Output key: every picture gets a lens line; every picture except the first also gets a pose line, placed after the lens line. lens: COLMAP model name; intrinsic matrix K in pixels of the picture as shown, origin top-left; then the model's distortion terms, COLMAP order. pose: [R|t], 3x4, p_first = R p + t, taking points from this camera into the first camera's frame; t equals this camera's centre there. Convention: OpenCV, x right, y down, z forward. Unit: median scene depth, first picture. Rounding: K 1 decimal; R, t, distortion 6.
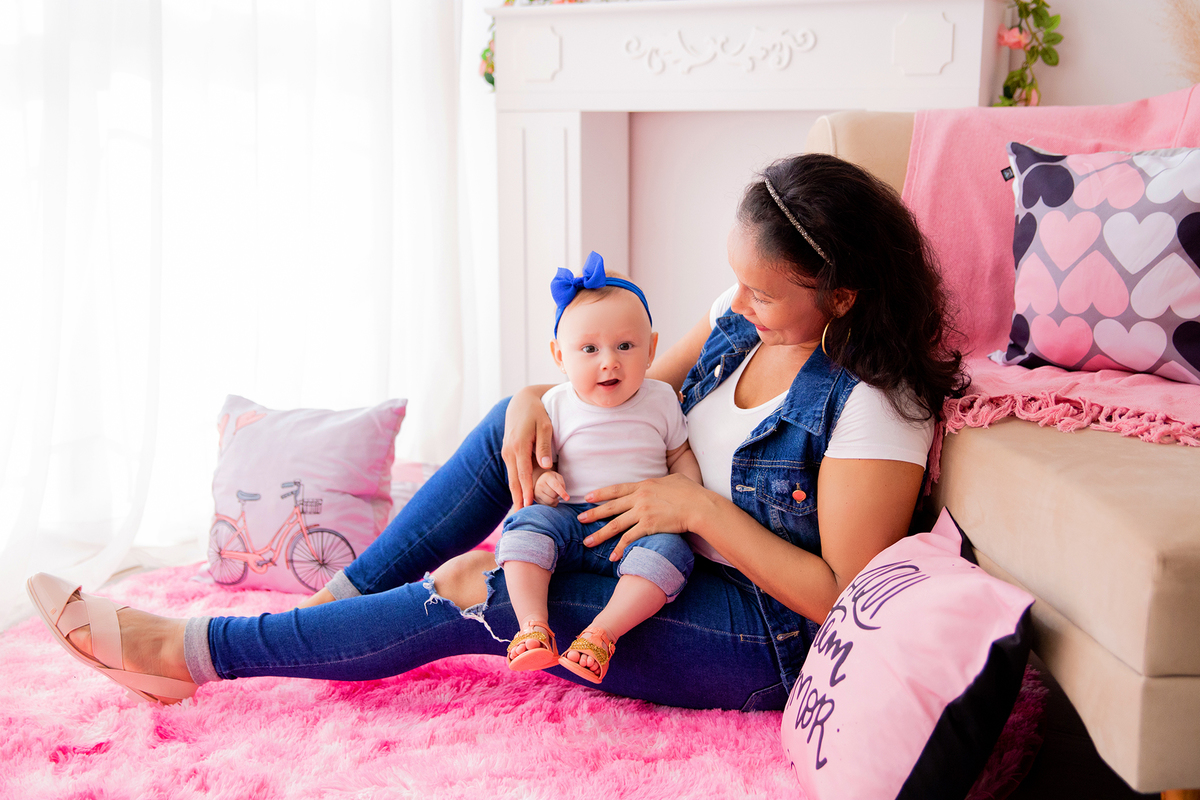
lens RADIAL K [[1506.3, 0, 549.1], [0, 1506.3, 403.7], [0, 0, 1]] dist [0.079964, 0.000000]
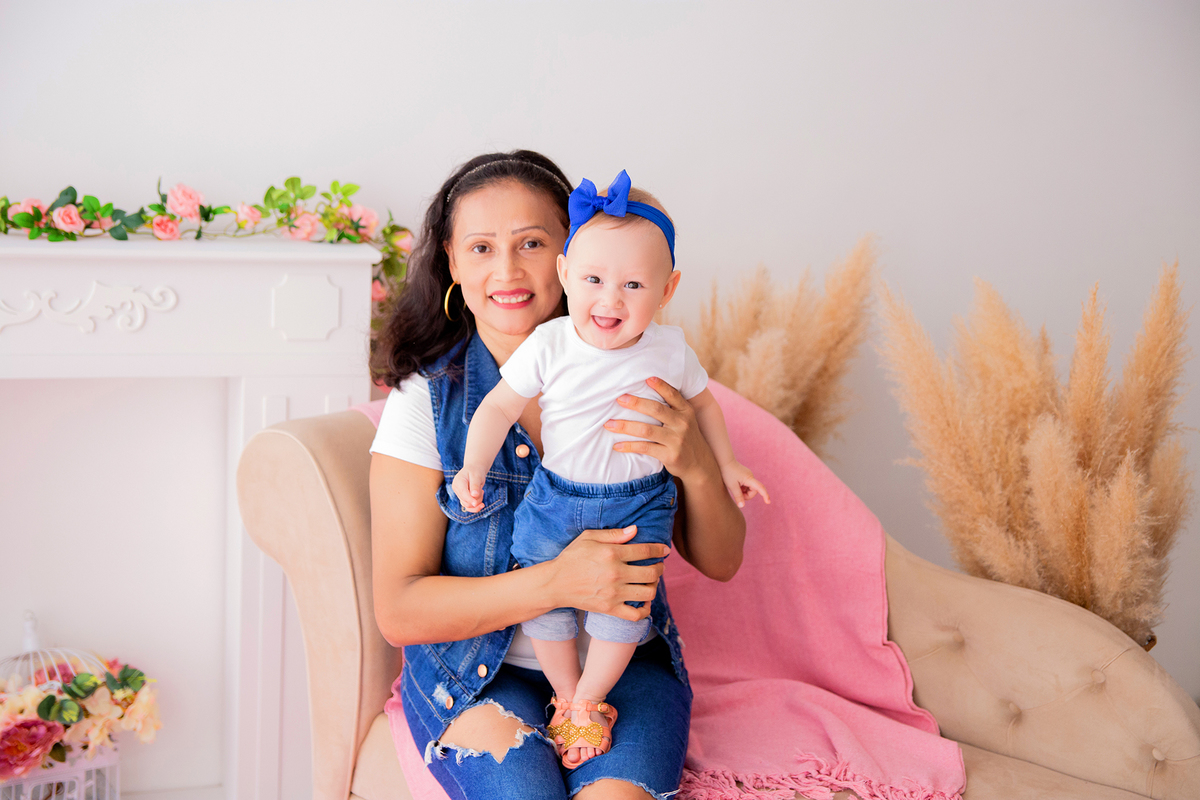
lens RADIAL K [[1651.9, 0, 584.9], [0, 1651.9, 393.9], [0, 0, 1]] dist [0.107498, 0.000000]
pose [[0.670499, -0.123488, 0.731561, -0.407617], [0.087036, 0.992334, 0.087735, -0.282678], [-0.736787, 0.004846, 0.676107, 0.230605]]
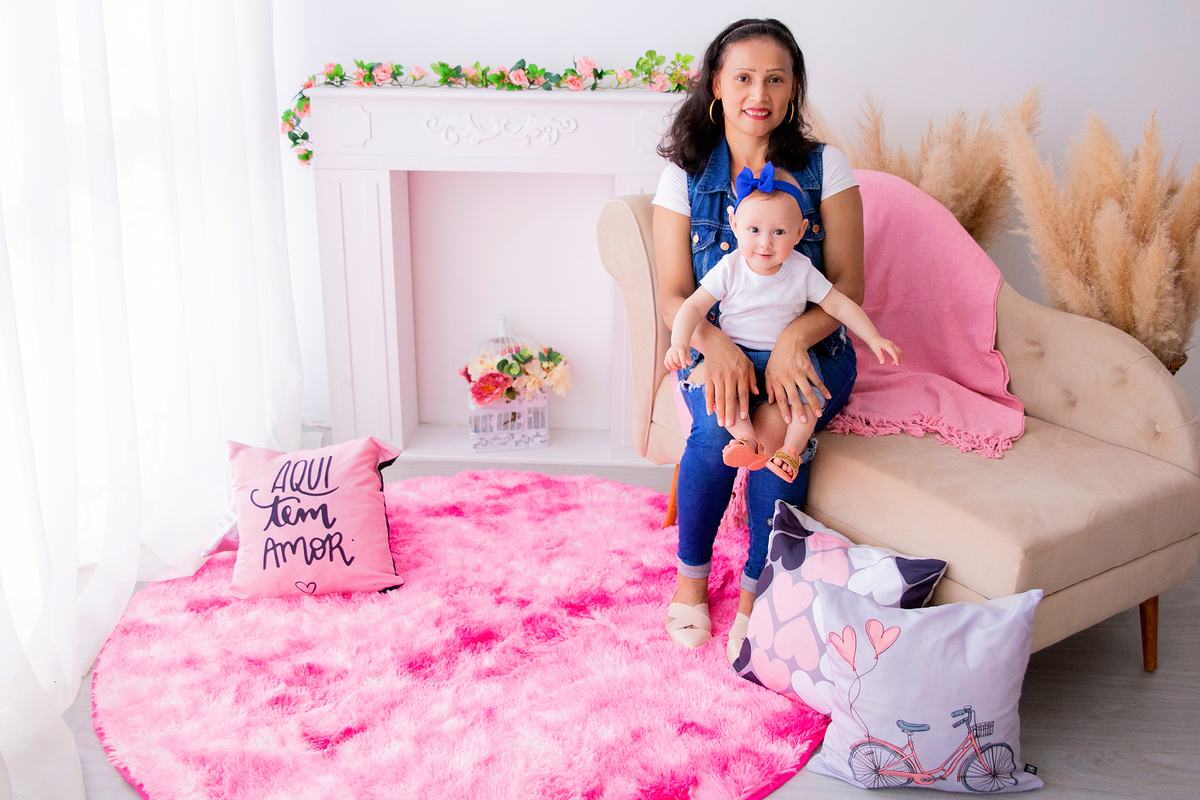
lens RADIAL K [[1149.4, 0, 634.3], [0, 1149.4, 365.2], [0, 0, 1]] dist [-0.059398, 0.000000]
pose [[0.874626, -0.134652, 0.465724, -0.343021], [0.073266, 0.986333, 0.147580, -0.196853], [-0.479231, -0.094956, 0.872537, 0.030741]]
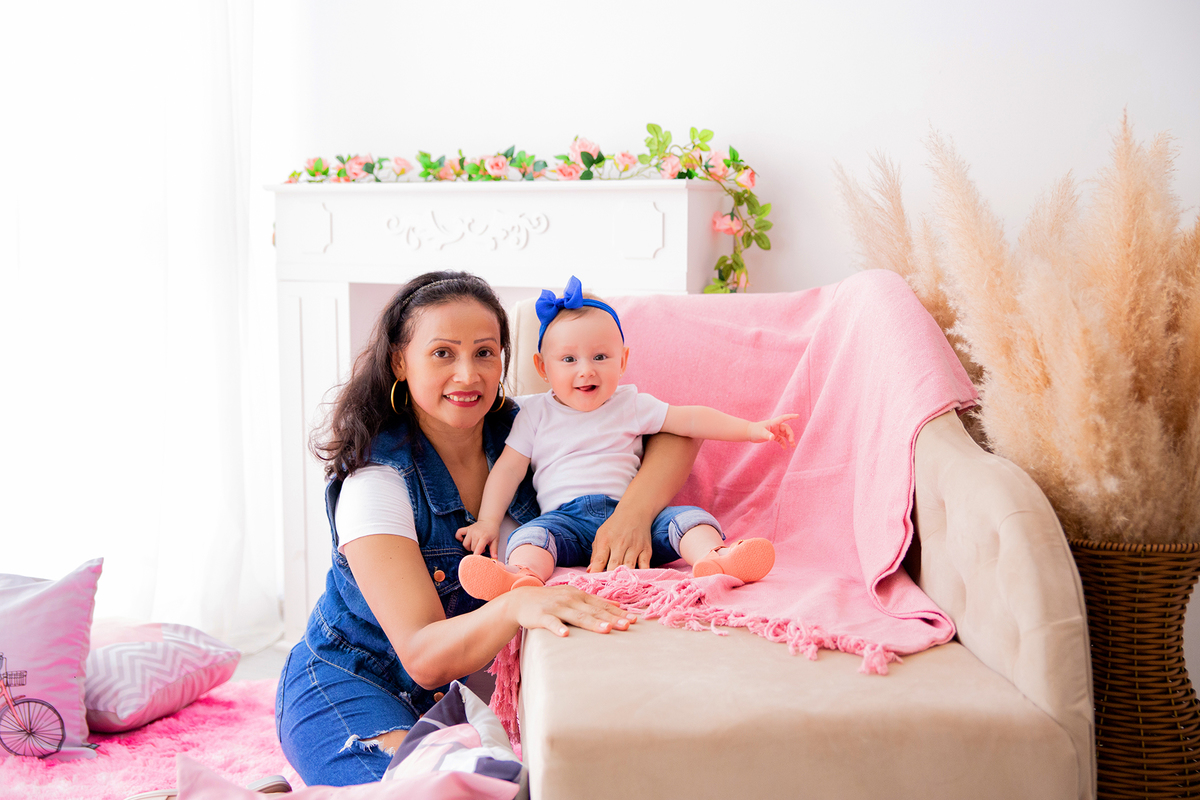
lens RADIAL K [[1614.0, 0, 580.7], [0, 1614.0, 399.5], [0, 0, 1]] dist [0.136830, 0.000000]
pose [[0.999964, -0.001138, -0.008467, 0.235804], [0.000469, 0.996911, -0.078533, -0.032756], [0.008530, 0.078526, 0.996876, -0.130202]]
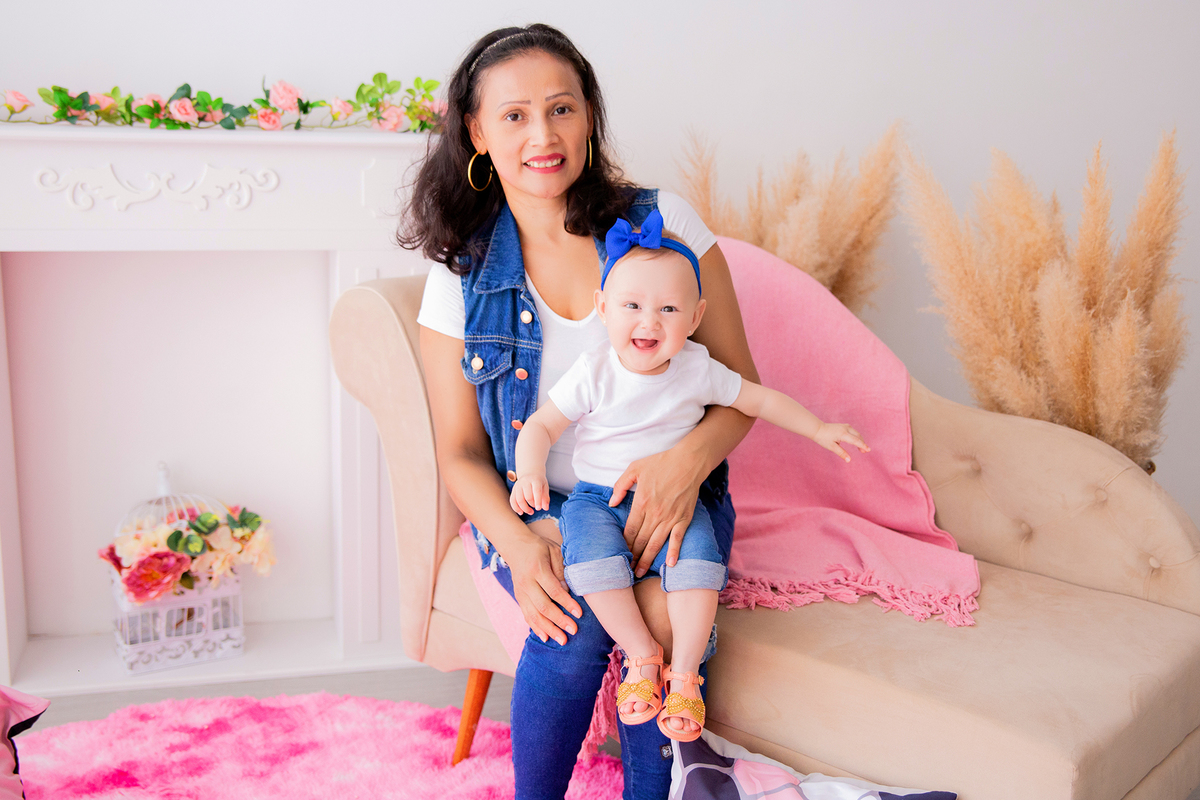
lens RADIAL K [[1418.1, 0, 617.5], [0, 1418.1, 374.7], [0, 0, 1]] dist [0.029227, 0.000000]
pose [[0.701233, -0.142739, 0.698497, -0.363053], [0.101716, 0.989760, 0.100145, -0.211467], [-0.705639, 0.000824, 0.708571, 0.240522]]
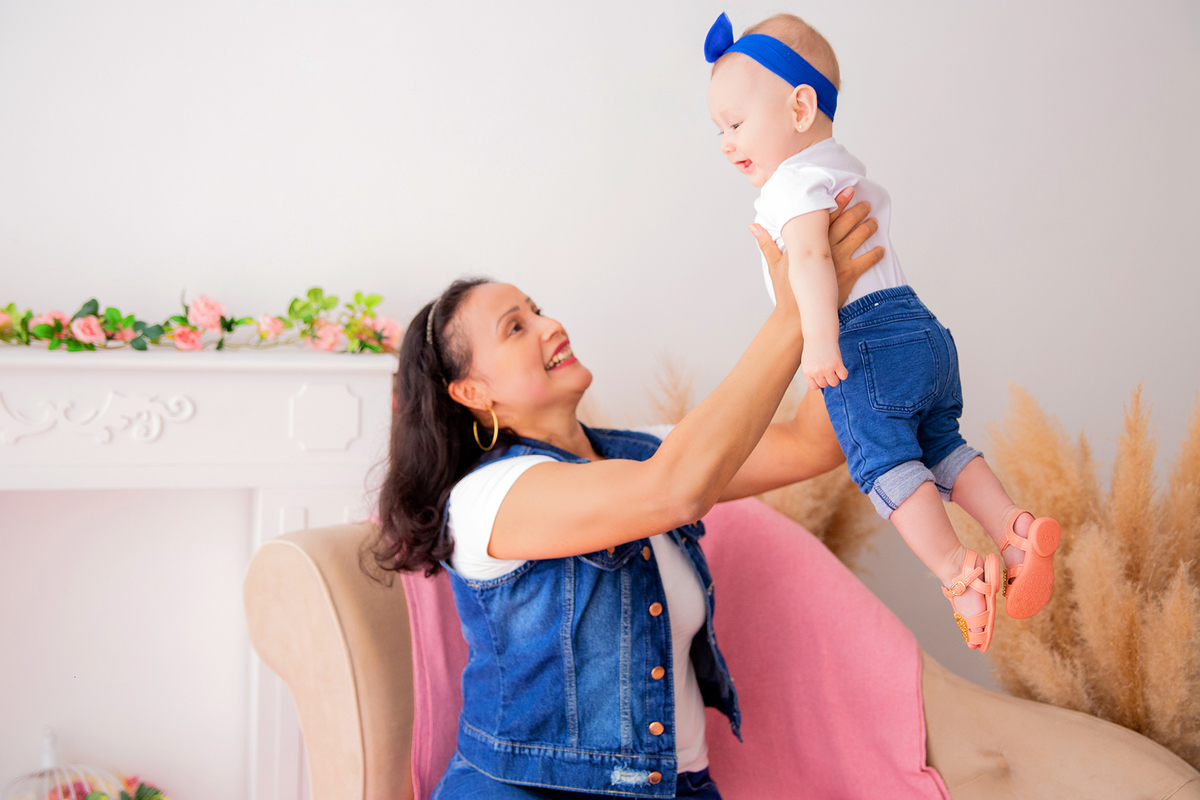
lens RADIAL K [[1506.3, 0, 584.0], [0, 1506.3, 394.6], [0, 0, 1]] dist [0.079964, 0.000000]
pose [[0.701985, -0.064367, 0.709277, -0.303762], [0.092199, 0.995740, -0.000888, -0.257963], [-0.706199, 0.066018, 0.704929, 0.290621]]
